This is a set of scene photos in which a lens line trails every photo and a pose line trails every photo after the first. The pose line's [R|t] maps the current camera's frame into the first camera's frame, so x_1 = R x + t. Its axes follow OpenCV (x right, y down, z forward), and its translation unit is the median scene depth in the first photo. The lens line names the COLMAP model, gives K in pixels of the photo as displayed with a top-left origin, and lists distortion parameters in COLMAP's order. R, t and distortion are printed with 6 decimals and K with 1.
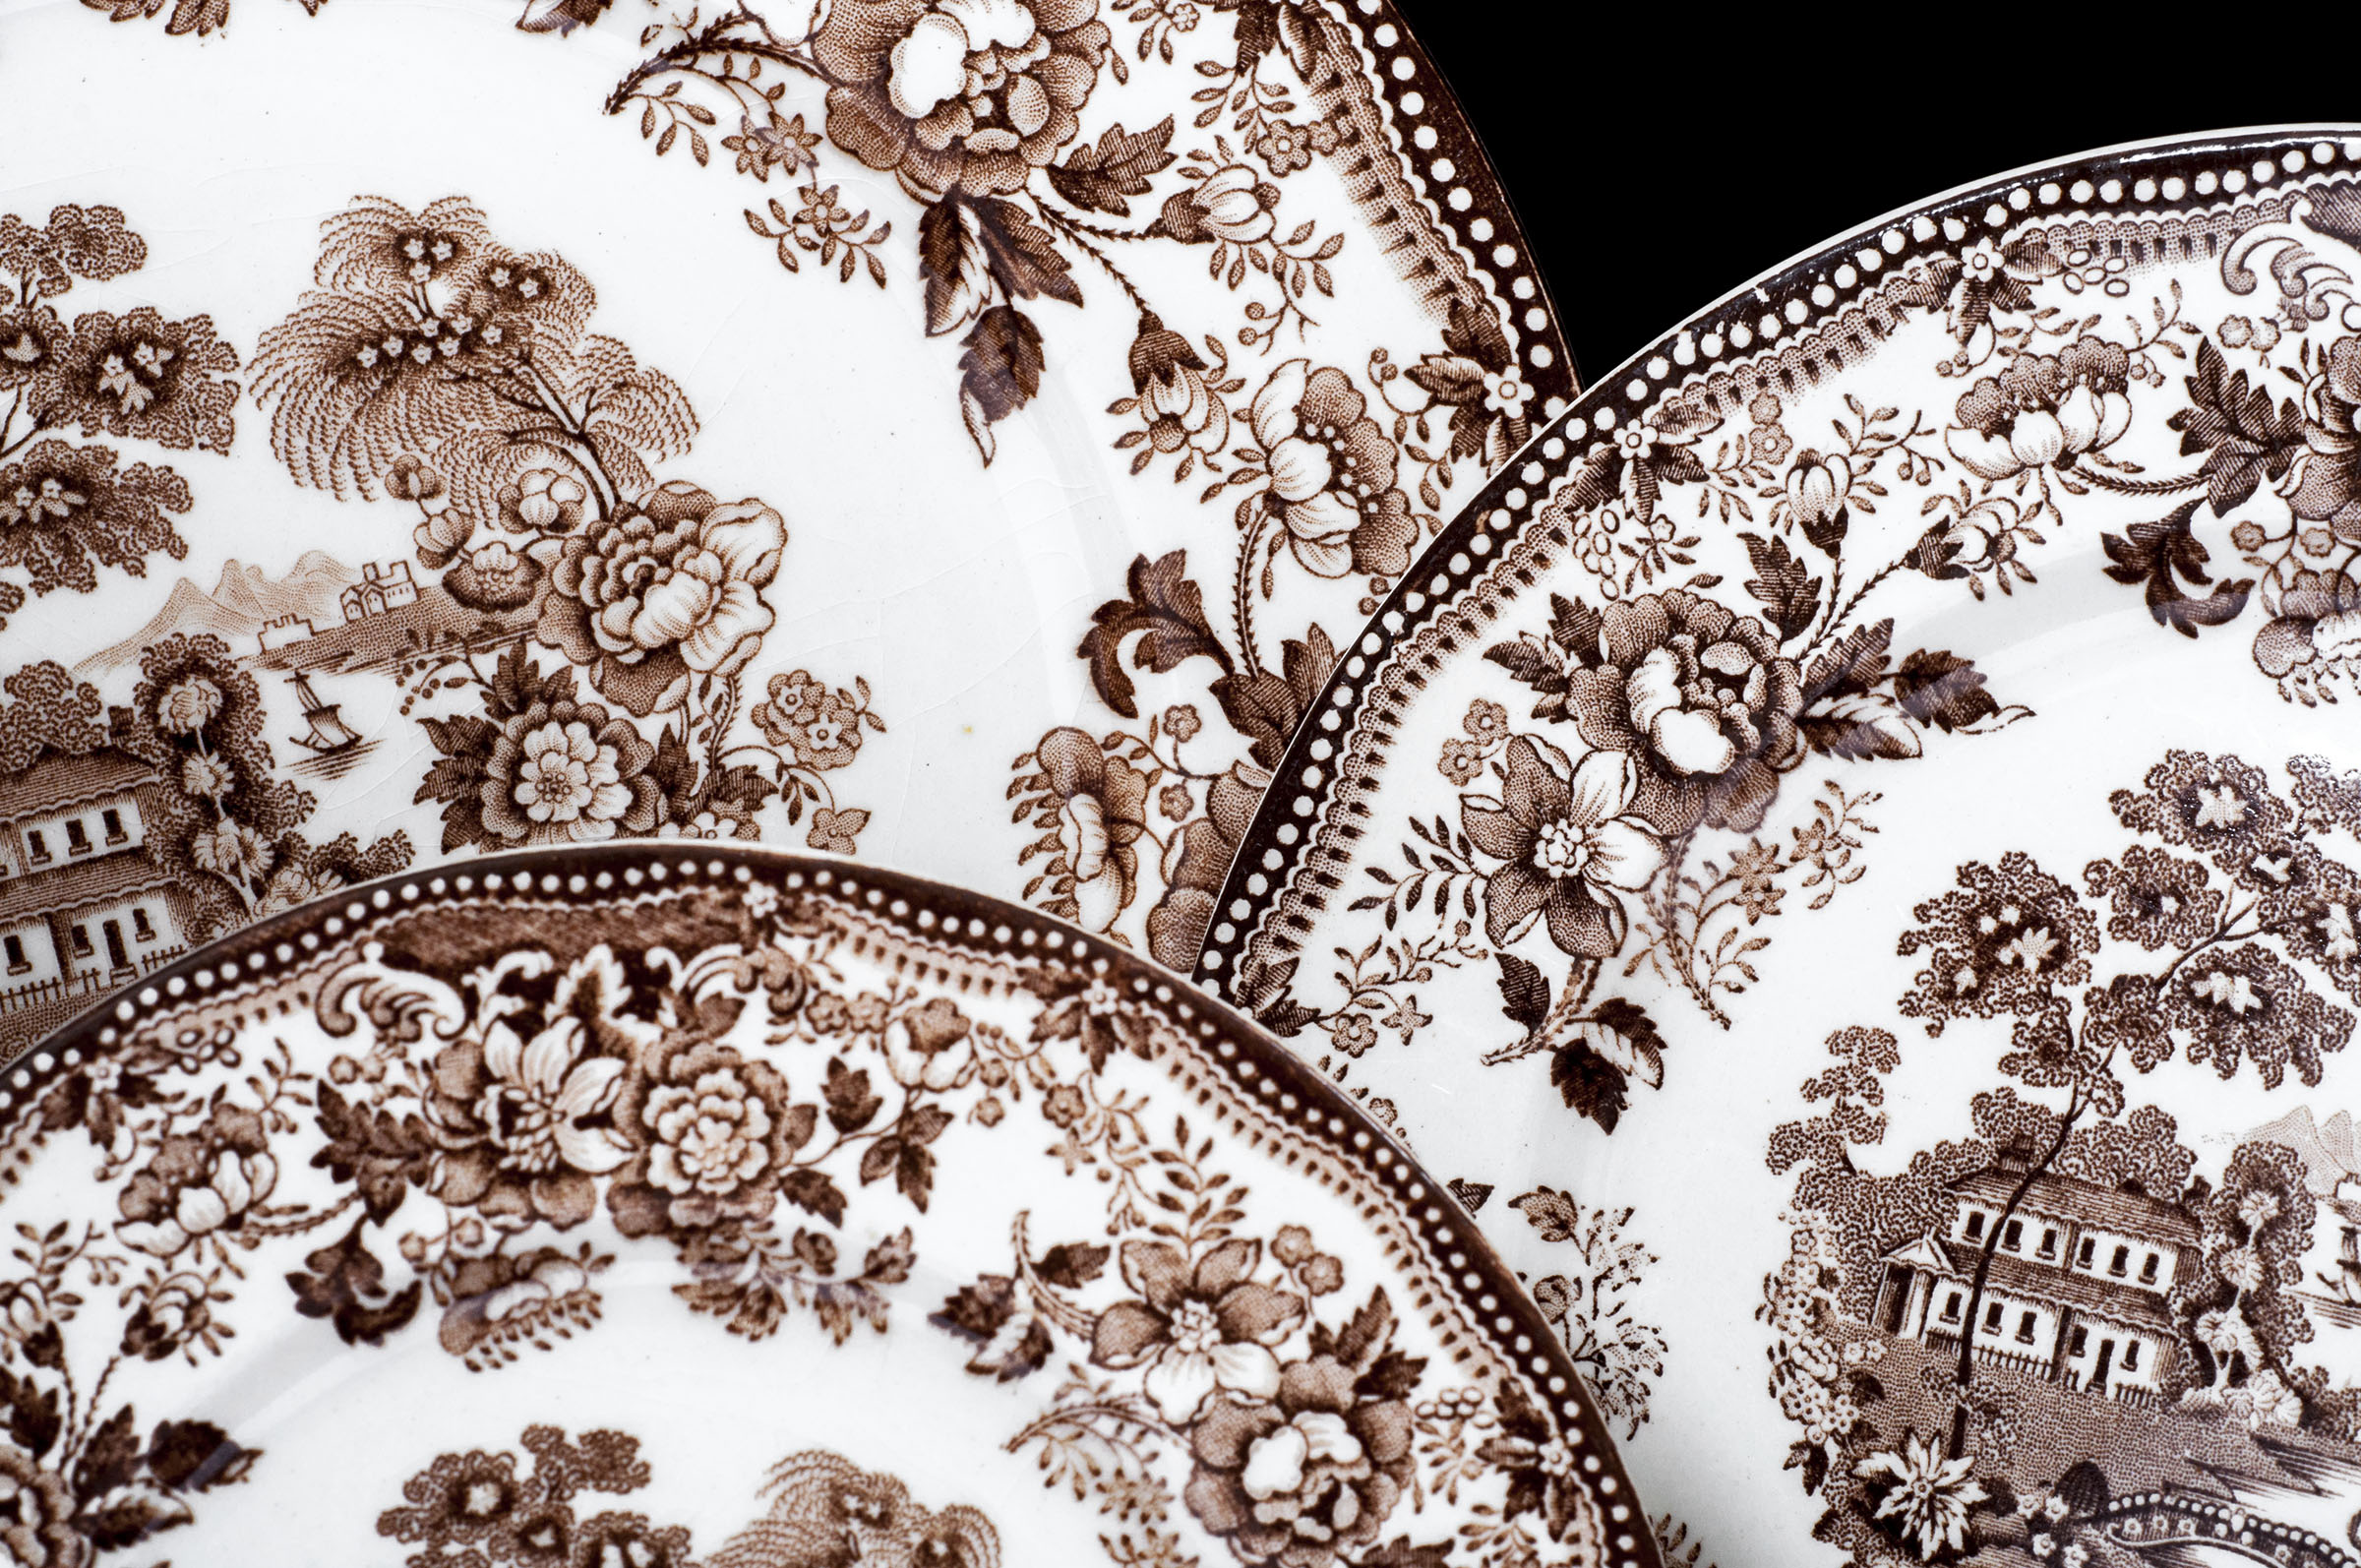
lens RADIAL K [[5858.7, 0, 1162.8], [0, 5858.7, 753.9], [0, 0, 1]] dist [-0.039947, -0.252298]
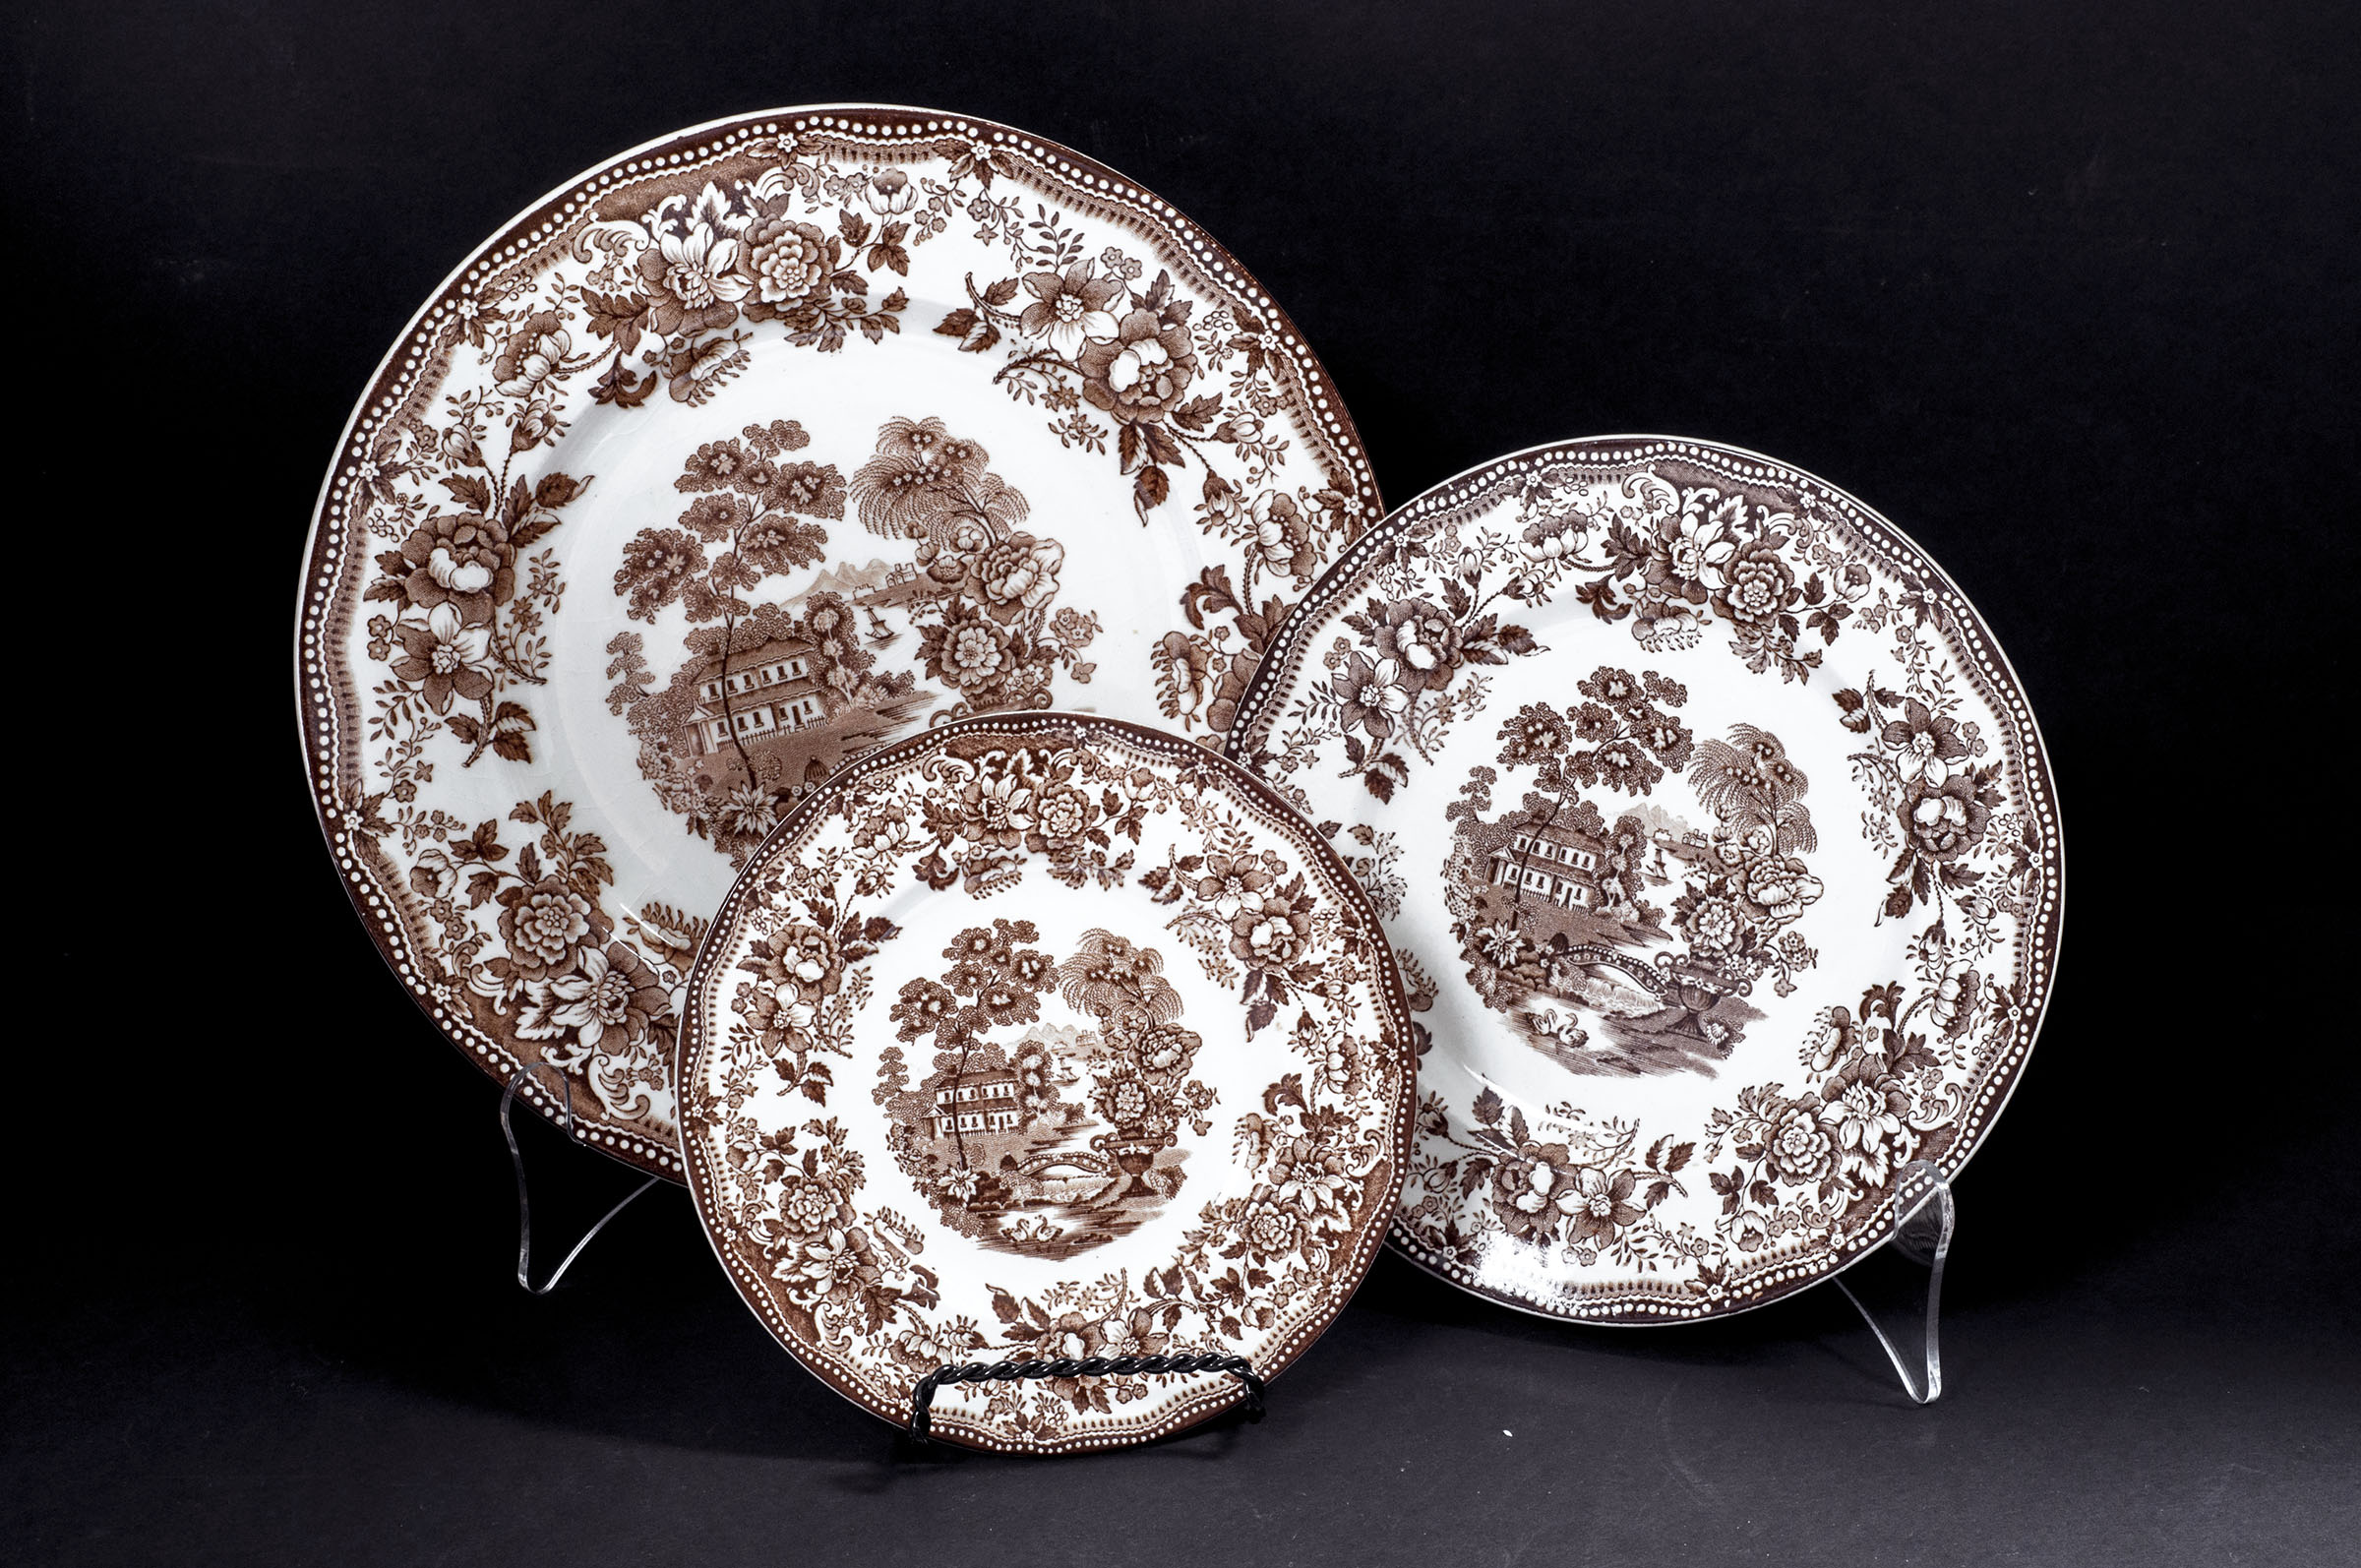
lens RADIAL K [[5858.7, 0, 1162.8], [0, 5858.7, 753.9], [0, 0, 1]] dist [-0.039947, -0.252298]
pose [[0.999672, 0.010648, 0.023284, -0.080564], [-0.013366, 0.992697, 0.119890, -0.256264], [-0.021837, -0.120162, 0.992514, -1.512117]]
